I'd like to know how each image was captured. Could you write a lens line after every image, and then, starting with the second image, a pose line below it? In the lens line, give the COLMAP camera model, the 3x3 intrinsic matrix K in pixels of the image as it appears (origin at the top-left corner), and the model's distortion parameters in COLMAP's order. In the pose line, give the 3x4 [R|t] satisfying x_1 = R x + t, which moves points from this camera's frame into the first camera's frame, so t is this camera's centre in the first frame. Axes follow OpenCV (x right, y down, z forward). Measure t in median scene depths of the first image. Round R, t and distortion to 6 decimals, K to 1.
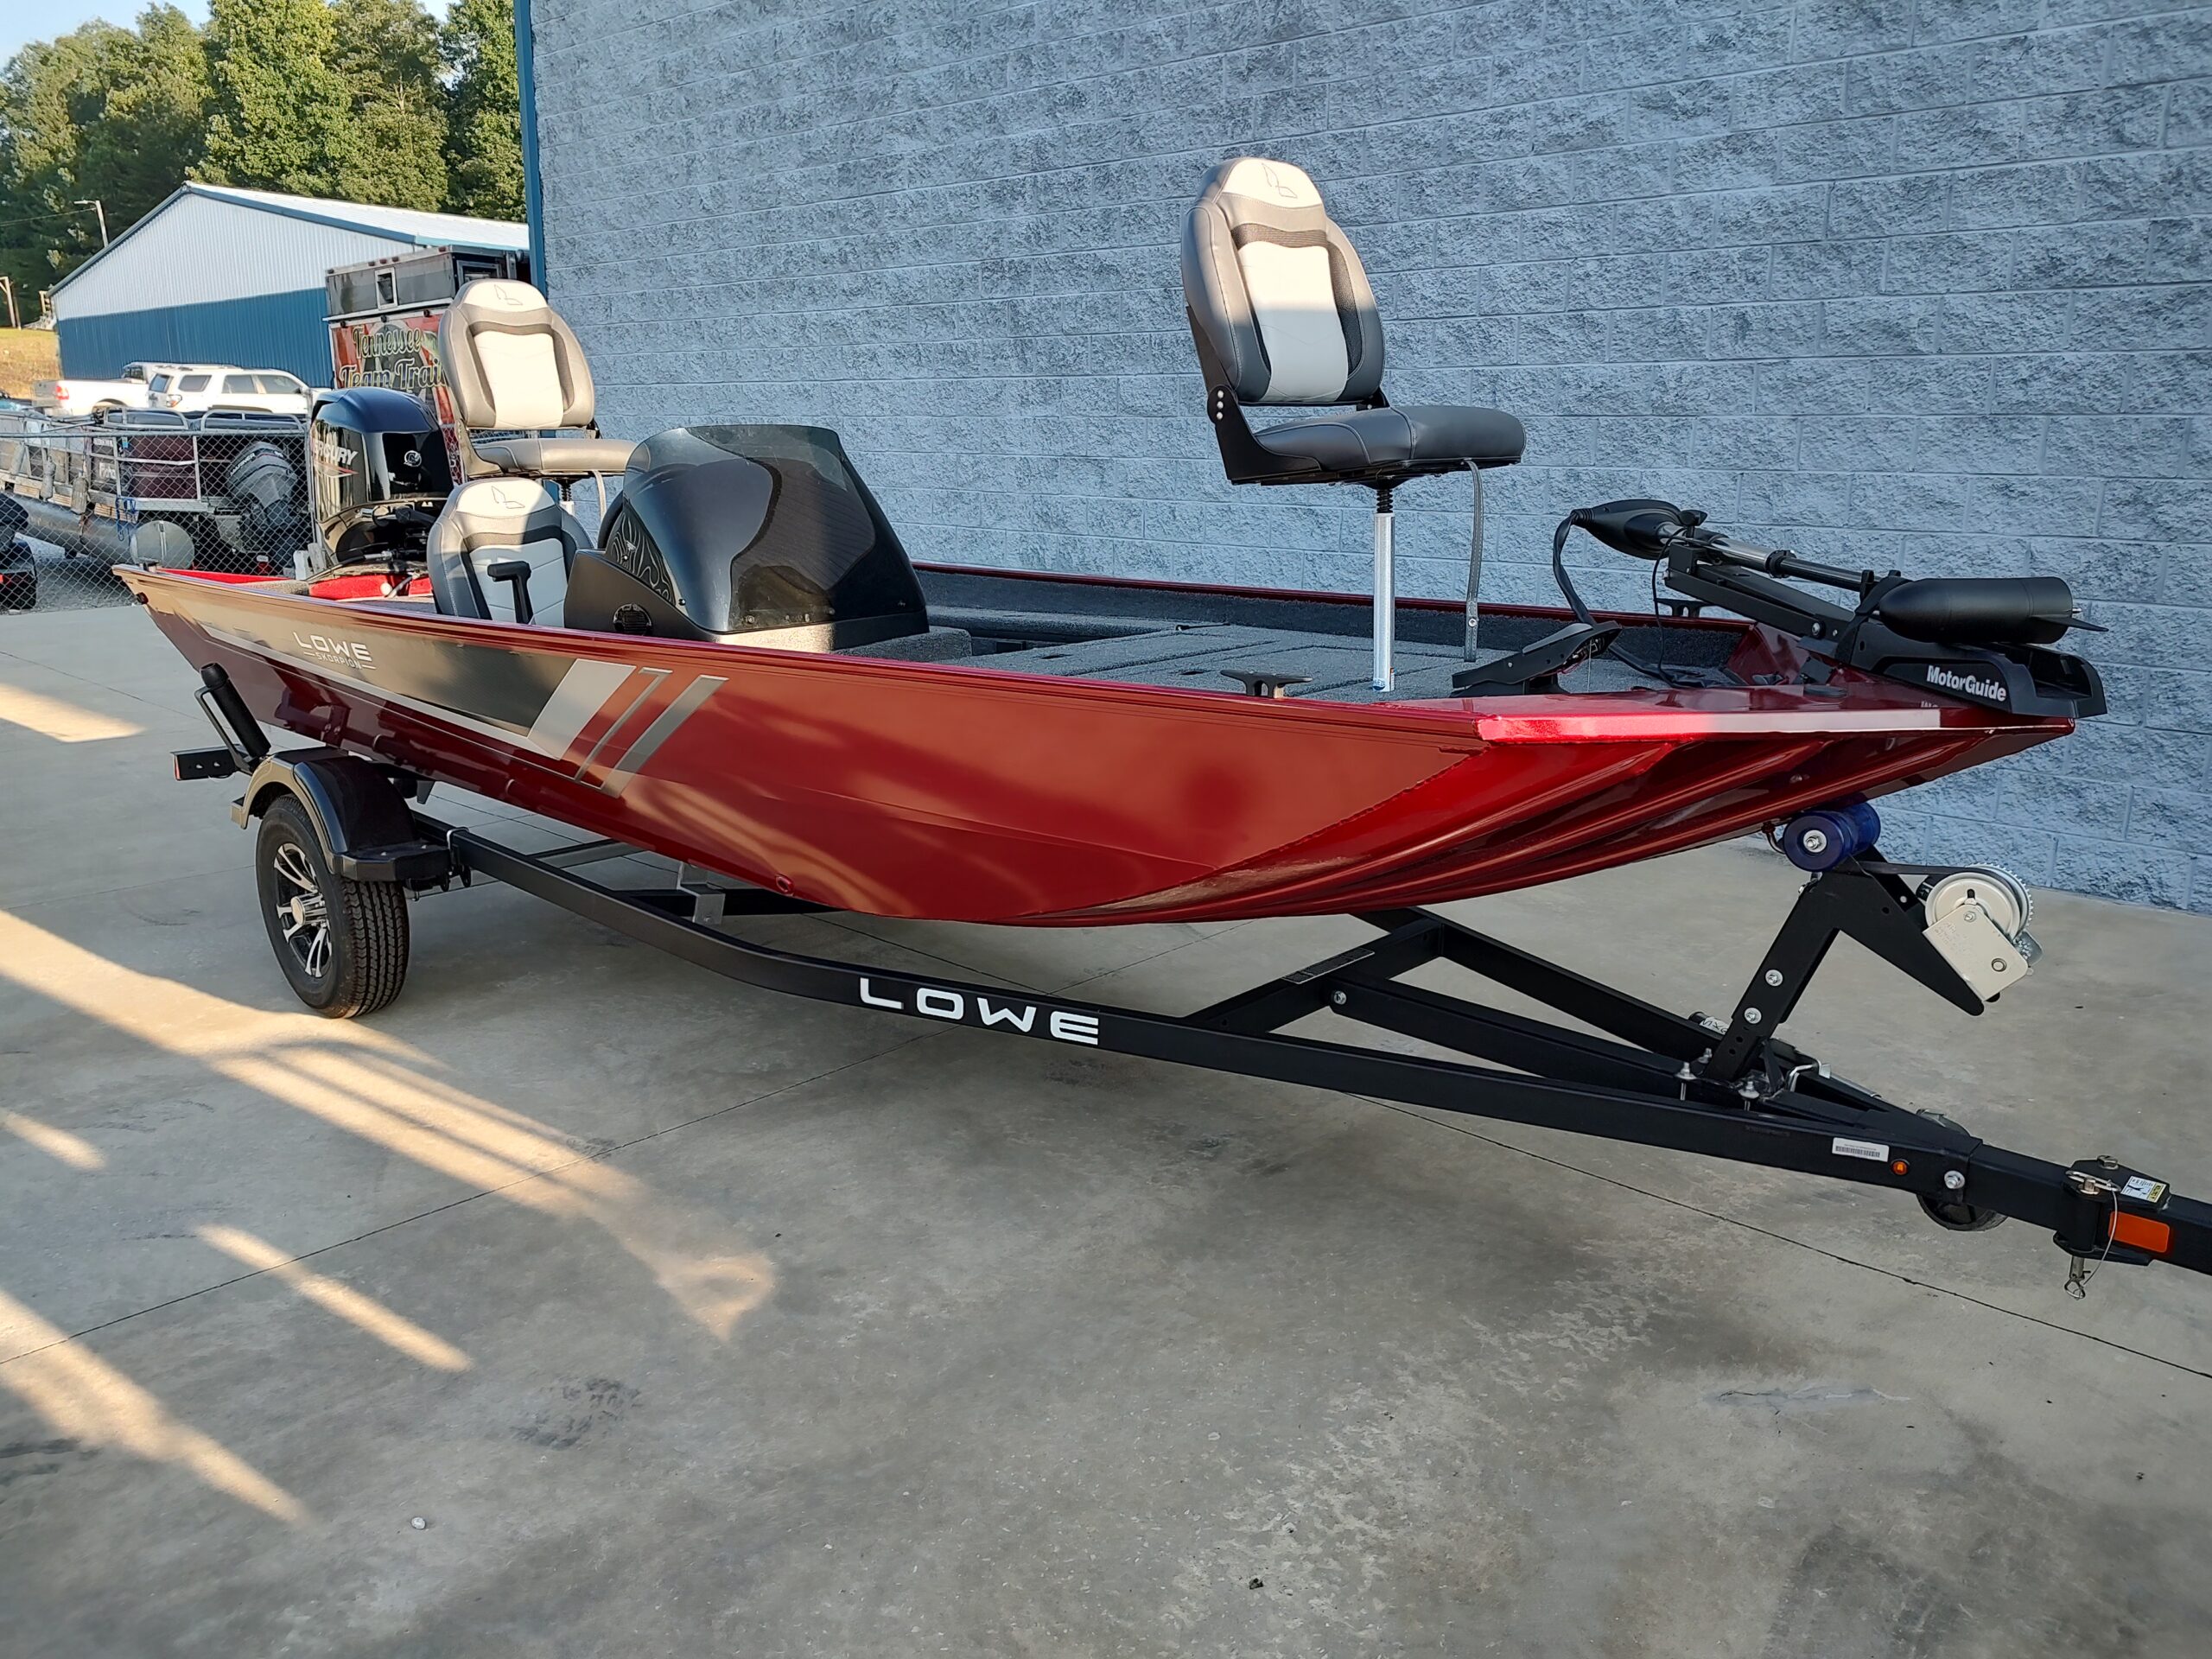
lens RADIAL K [[1643.1, 0, 1106.5], [0, 1643.1, 834.8], [0, 0, 1]] dist [0.032561, -0.032365]
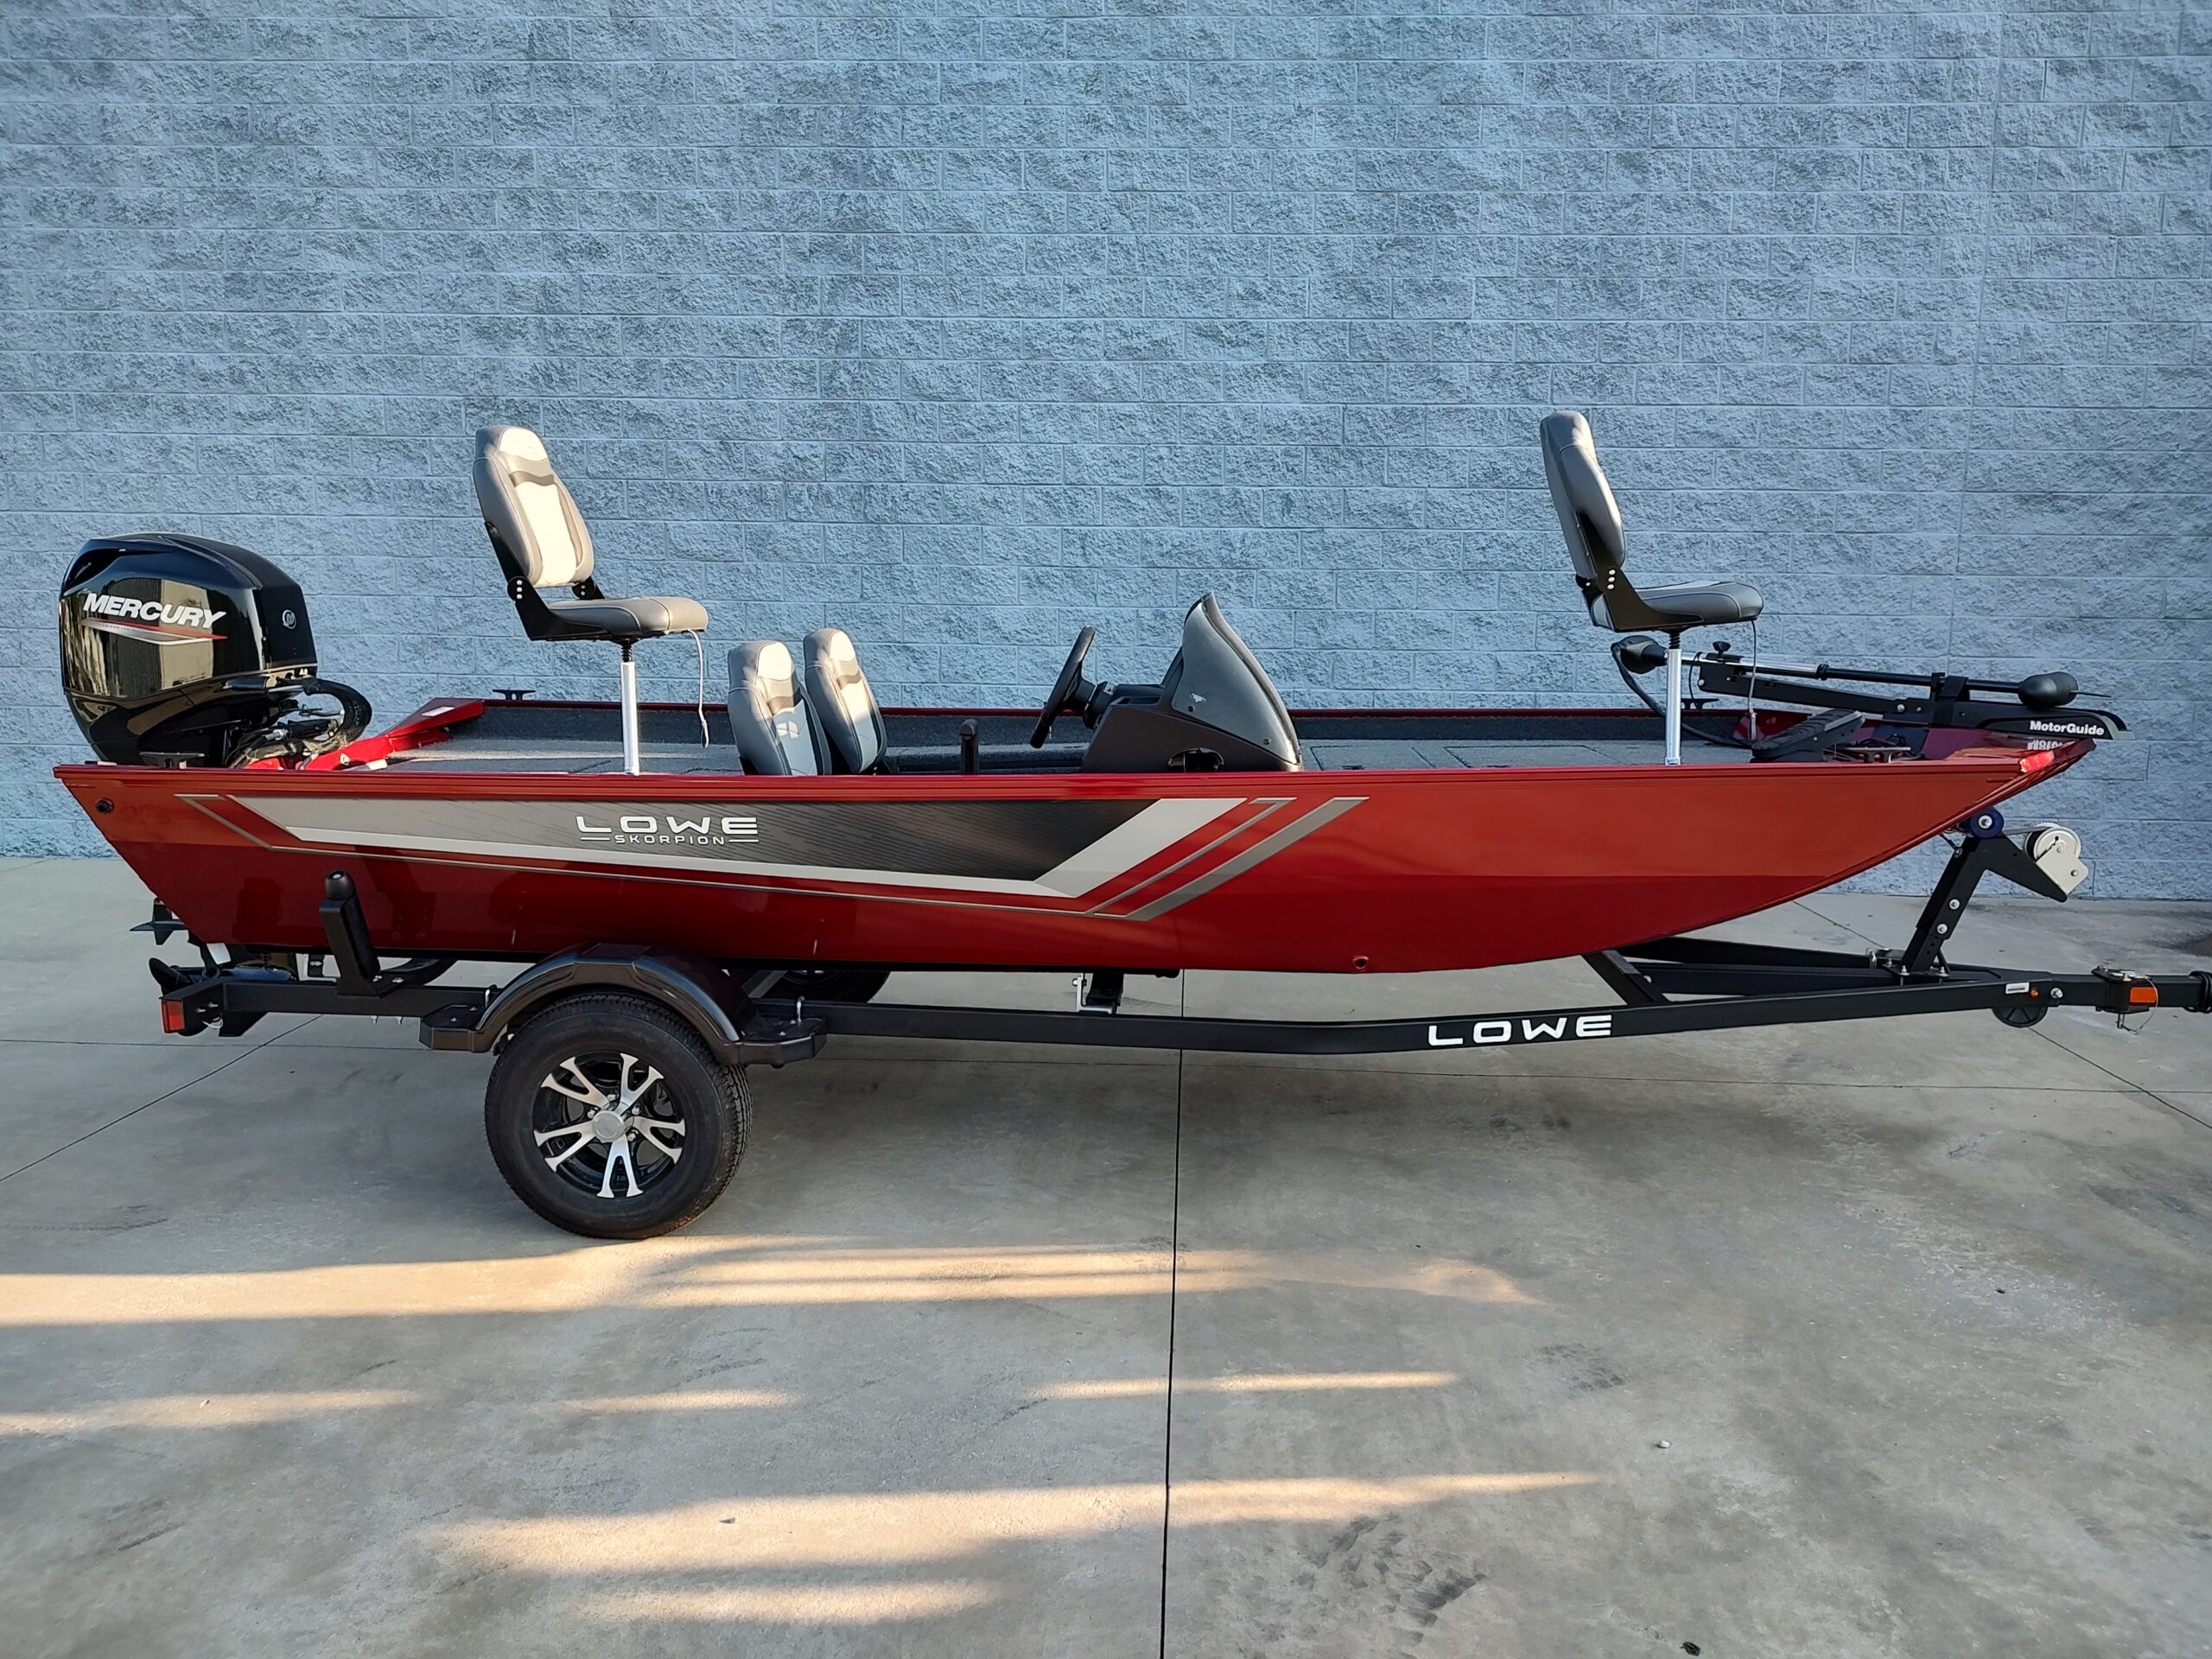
lens RADIAL K [[1643.1, 0, 1118.9], [0, 1643.1, 840.9], [0, 0, 1]] dist [0.032561, -0.032365]
pose [[0.759298, -0.105987, 0.642054, -0.636016], [0.149582, 0.988654, -0.013695, -0.040667], [-0.633318, 0.106438, 0.766537, 0.095456]]
